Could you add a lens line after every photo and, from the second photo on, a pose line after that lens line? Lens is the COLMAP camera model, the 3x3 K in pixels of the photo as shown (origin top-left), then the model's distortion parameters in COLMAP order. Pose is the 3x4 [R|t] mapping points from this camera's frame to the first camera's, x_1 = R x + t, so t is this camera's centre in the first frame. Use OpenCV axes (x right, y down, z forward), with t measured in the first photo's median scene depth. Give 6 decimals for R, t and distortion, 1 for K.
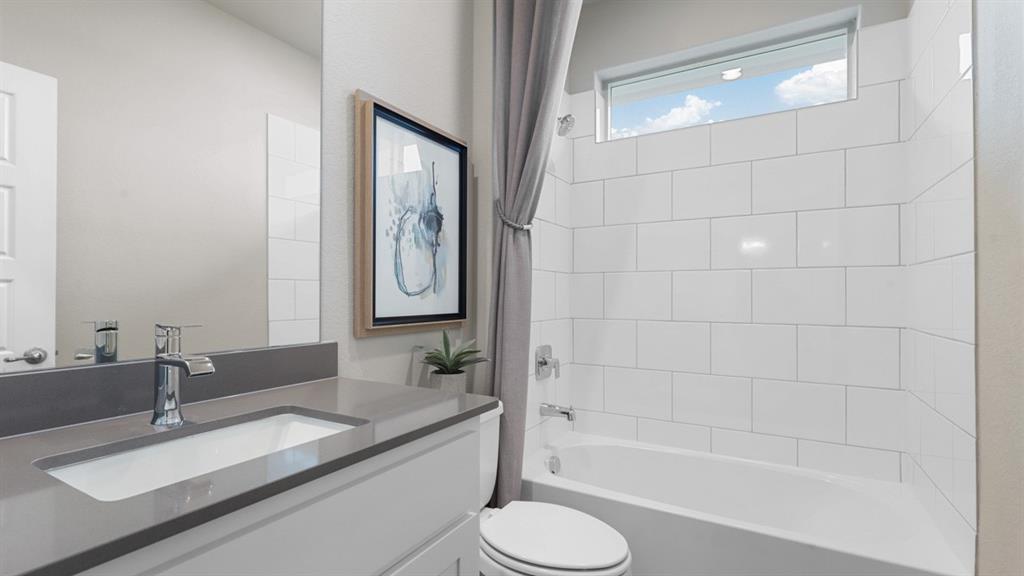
lens RADIAL K [[461.2, 0, 513.3], [0, 461.2, 291.3], [0, 0, 1]] dist [-0.001133, -0.000485]
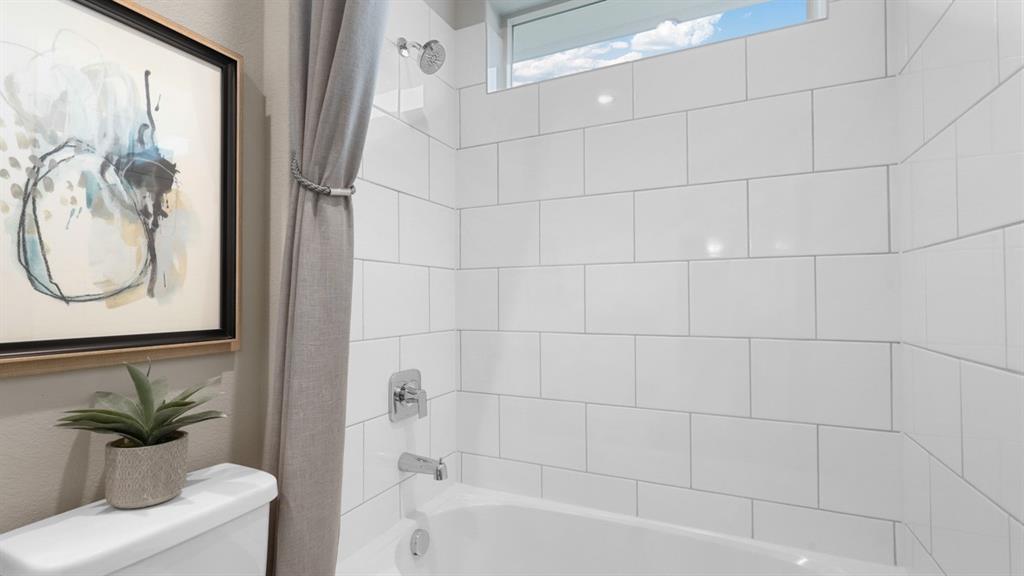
lens RADIAL K [[461.2, 0, 513.3], [0, 461.2, 291.3], [0, 0, 1]] dist [-0.001133, -0.000485]
pose [[0.996692, -0.006442, 0.081018, 0.233258], [0.007109, 0.999943, -0.007943, 0.004441], [-0.080963, 0.008493, 0.996681, 0.383519]]
